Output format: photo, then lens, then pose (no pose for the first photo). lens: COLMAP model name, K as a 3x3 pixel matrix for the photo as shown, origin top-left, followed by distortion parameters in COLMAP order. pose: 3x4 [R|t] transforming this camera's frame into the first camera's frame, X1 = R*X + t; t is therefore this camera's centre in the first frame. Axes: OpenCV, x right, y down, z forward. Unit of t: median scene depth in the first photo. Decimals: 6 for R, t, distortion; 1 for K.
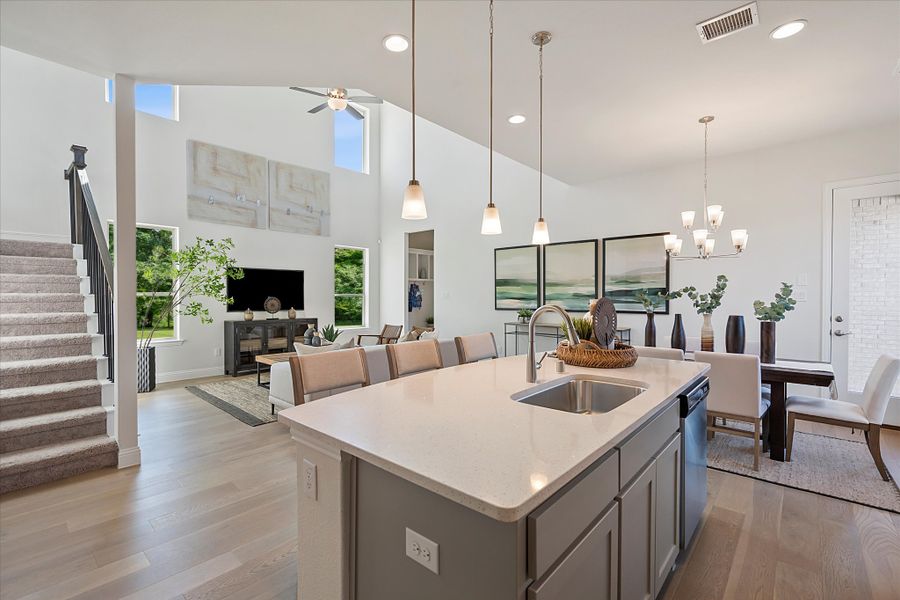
lens RADIAL K [[412.4, 0, 446.2], [0, 412.4, 304.0], [0, 0, 1]] dist [-0.000085, -0.000074]
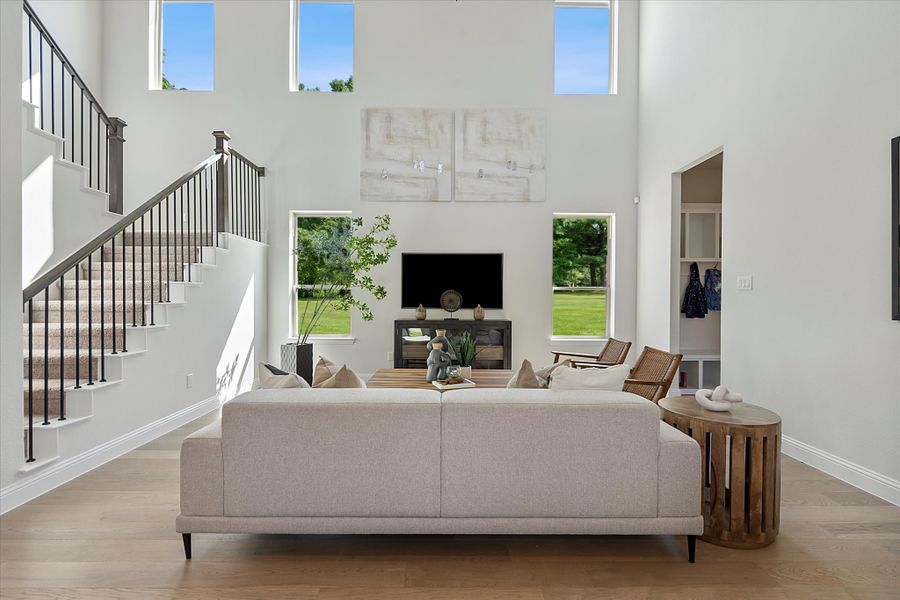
lens RADIAL K [[514.4, 0, 448.9], [0, 514.4, 296.9], [0, 0, 1]] dist [0.005043, 0.000323]
pose [[0.662762, 0.016134, -0.748656, 0.272037], [-0.019482, 0.999801, 0.004299, -0.008289], [0.748577, 0.011736, 0.662944, 0.361566]]
